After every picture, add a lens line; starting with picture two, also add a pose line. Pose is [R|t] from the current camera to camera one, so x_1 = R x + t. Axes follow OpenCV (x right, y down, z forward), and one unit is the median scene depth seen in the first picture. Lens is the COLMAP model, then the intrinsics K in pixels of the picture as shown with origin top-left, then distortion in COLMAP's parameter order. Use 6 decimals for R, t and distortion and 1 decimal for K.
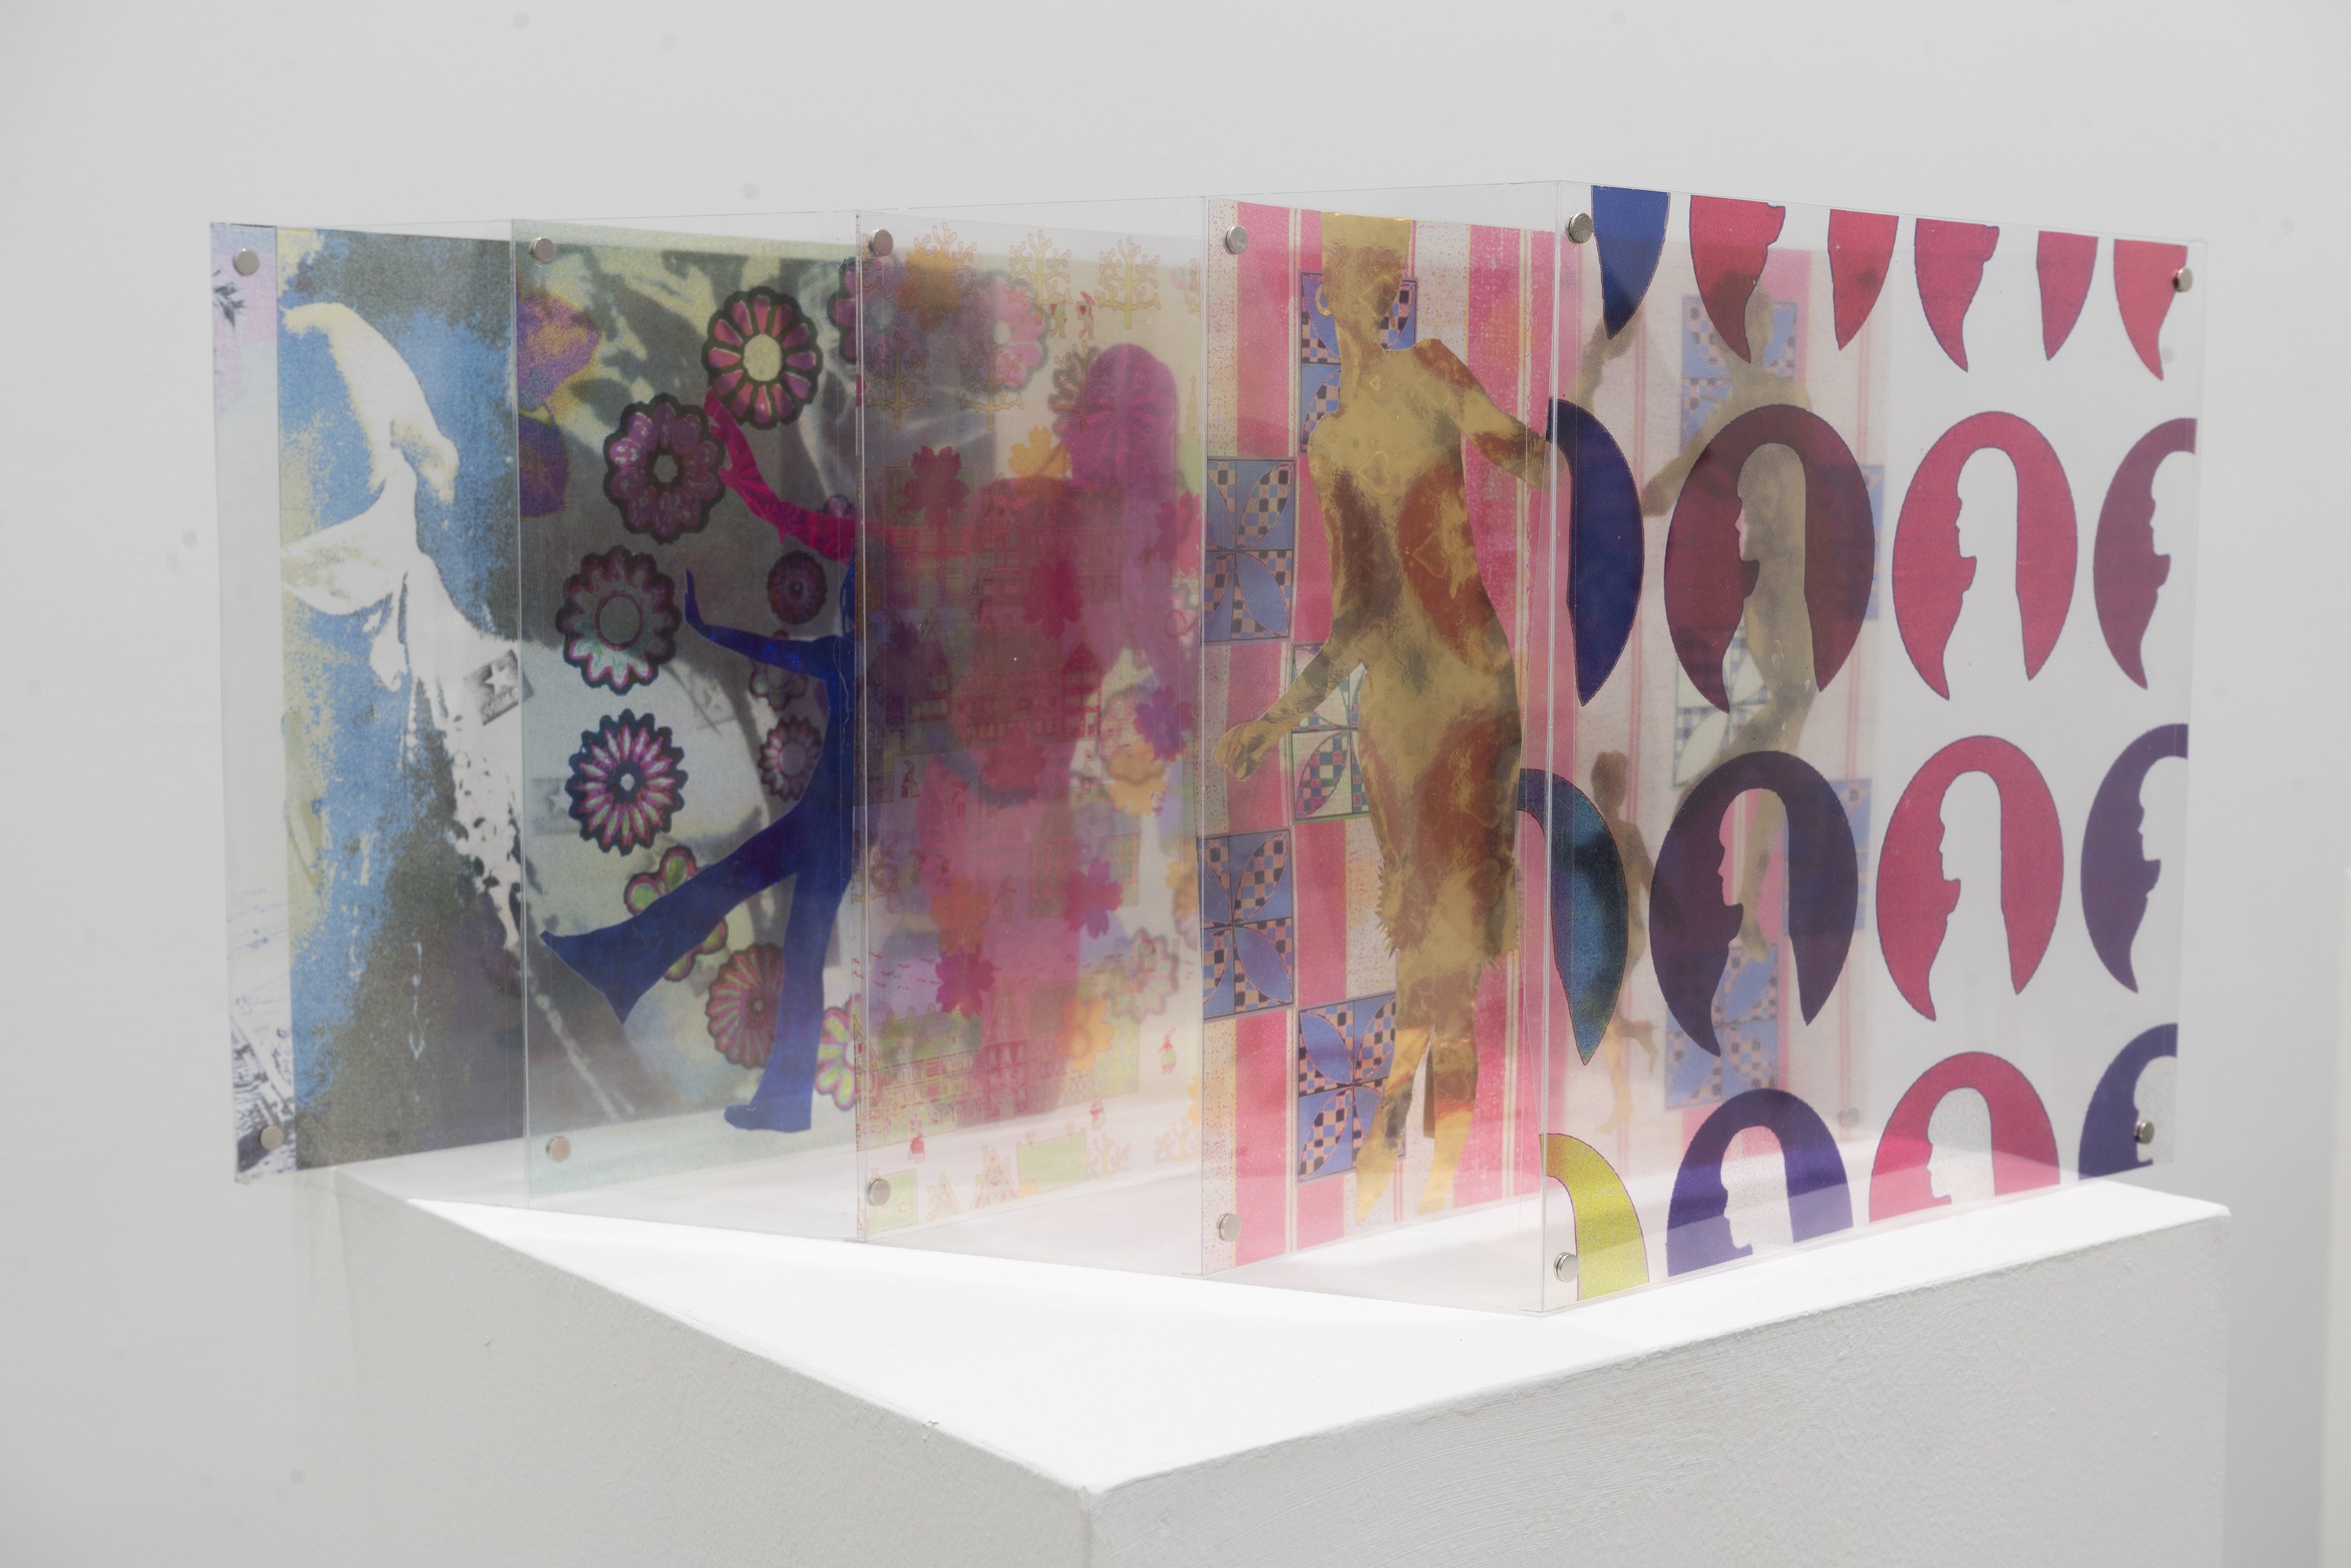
lens RADIAL K [[2849.0, 0, 1175.5], [0, 2849.0, 784.0], [0, 0, 1]] dist [0.019671, 0.026803]
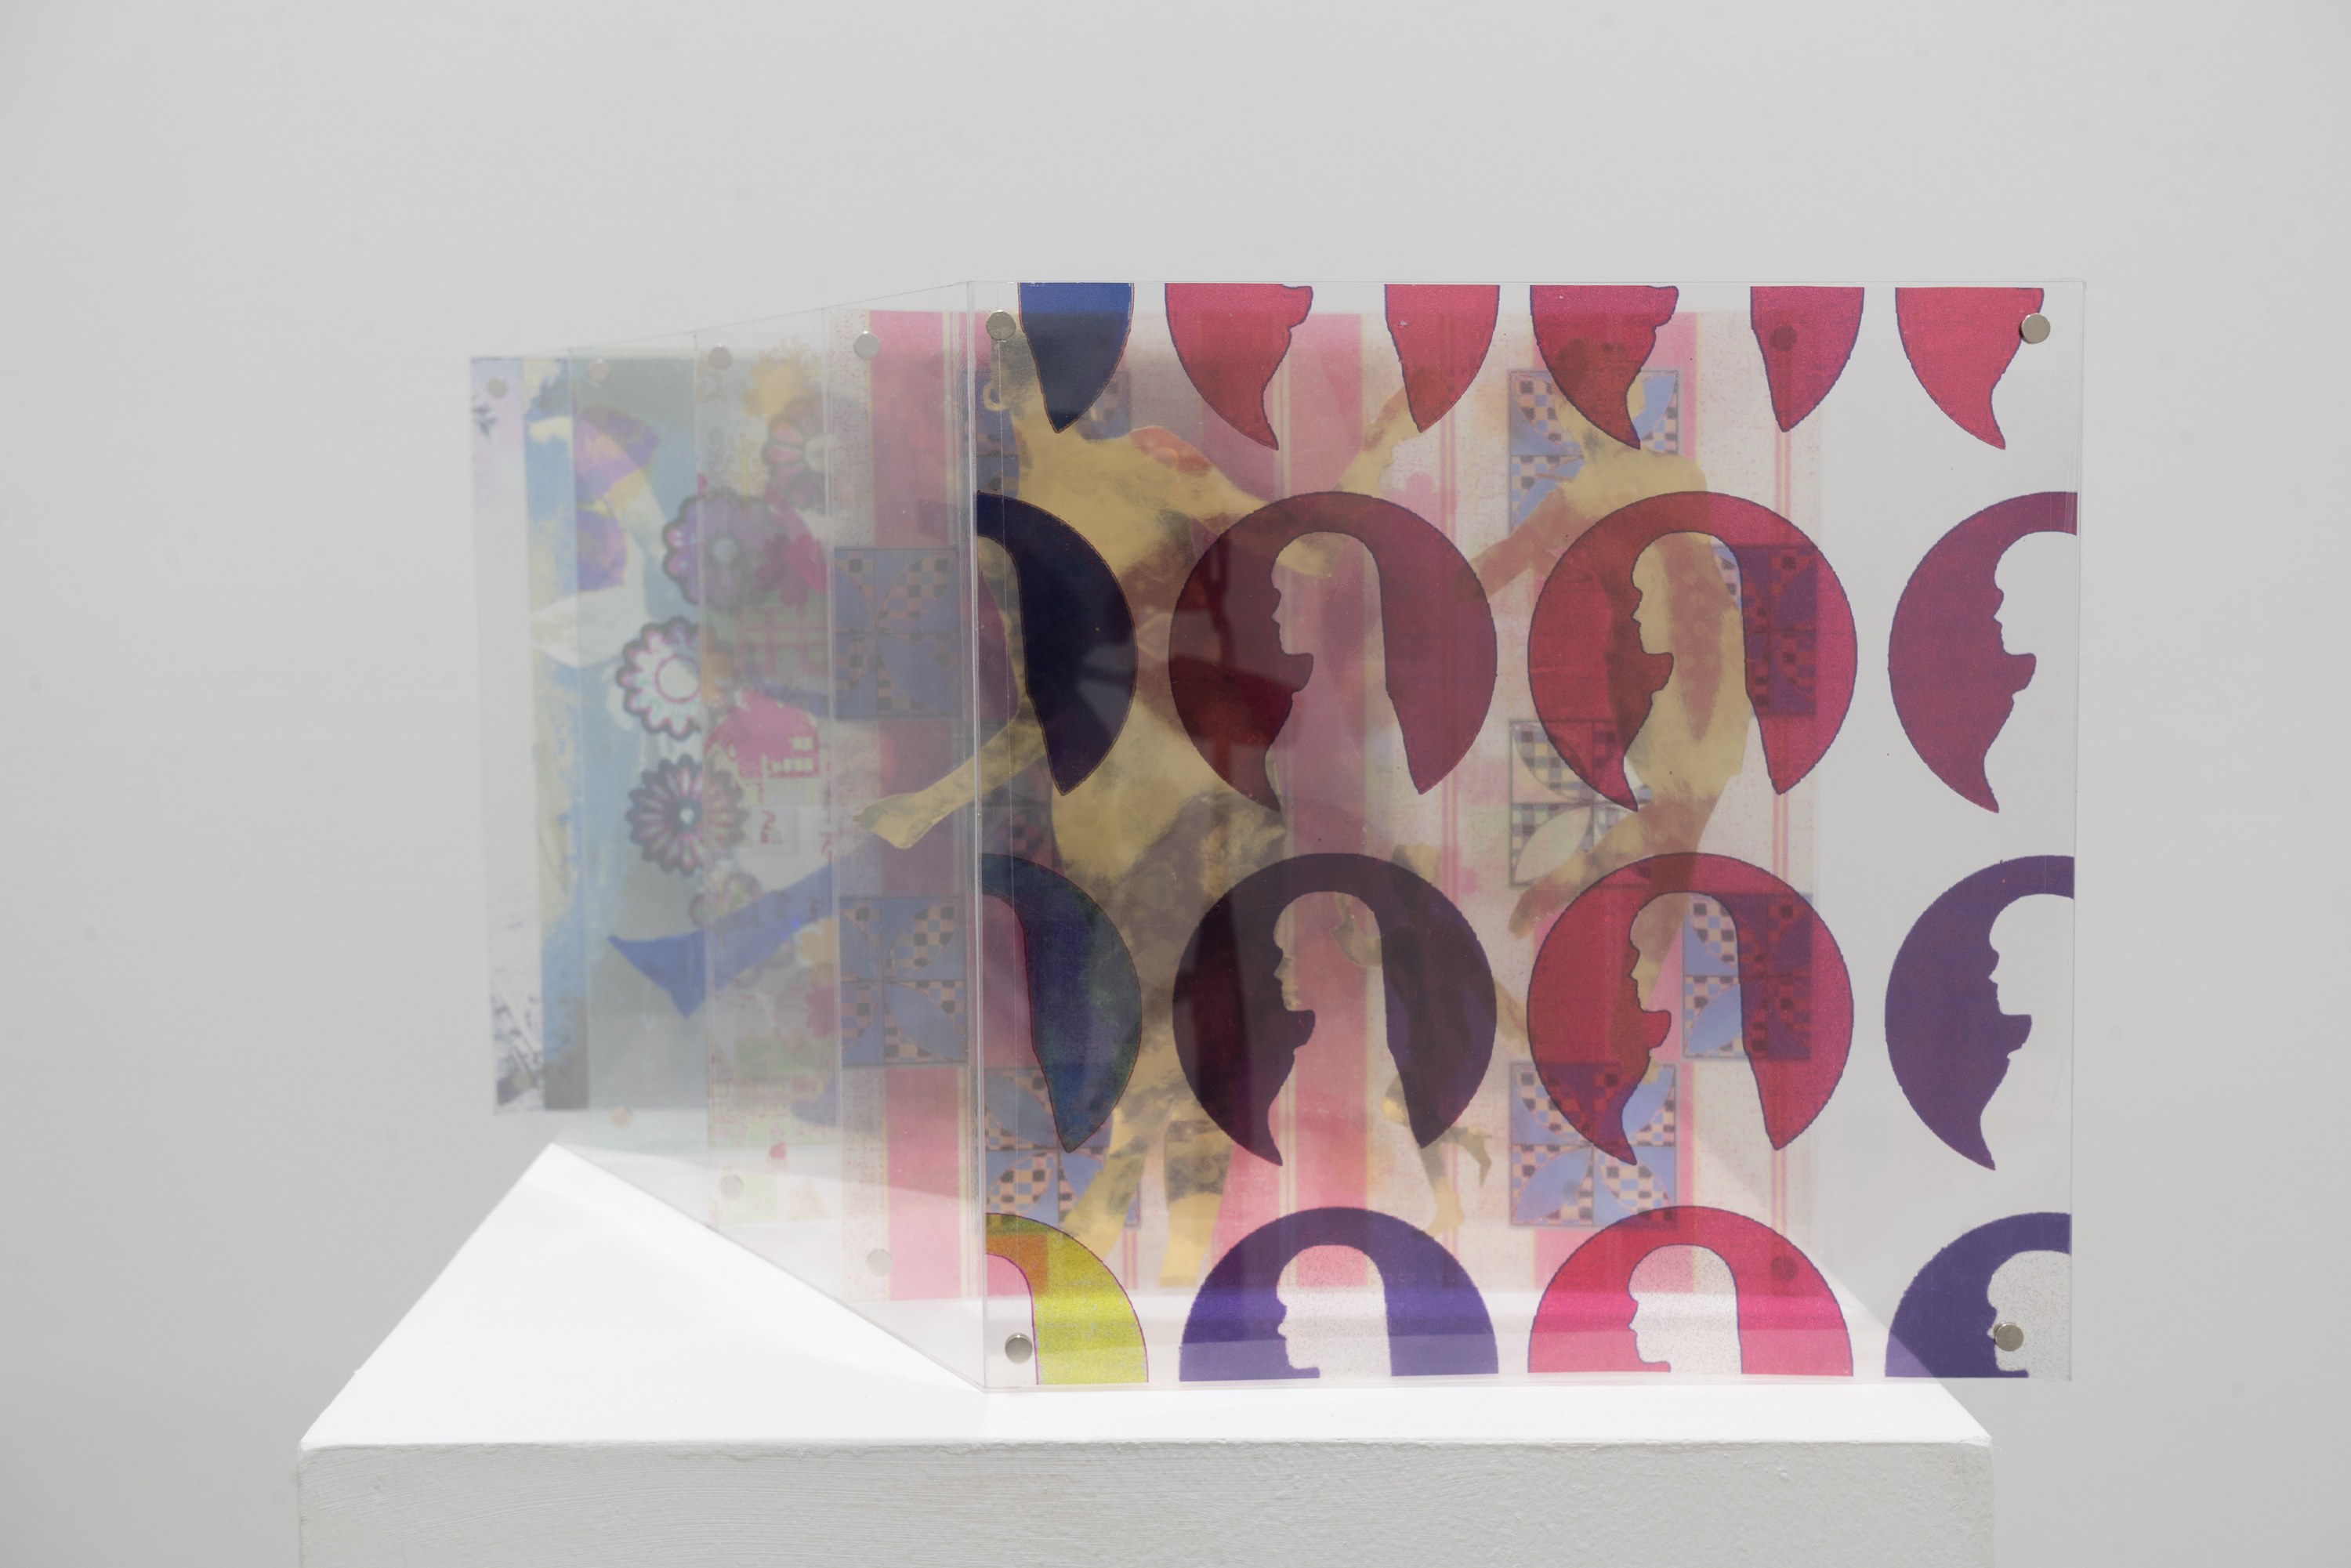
lens RADIAL K [[2648.5, 0, 1175.5], [0, 2648.5, 784.0], [0, 0, 1]] dist [0.020473, 0.007601]
pose [[0.811972, 0.052397, -0.581340, 0.605793], [-0.055826, 0.998368, 0.012010, -0.037897], [0.581021, 0.022702, 0.813572, 0.221320]]
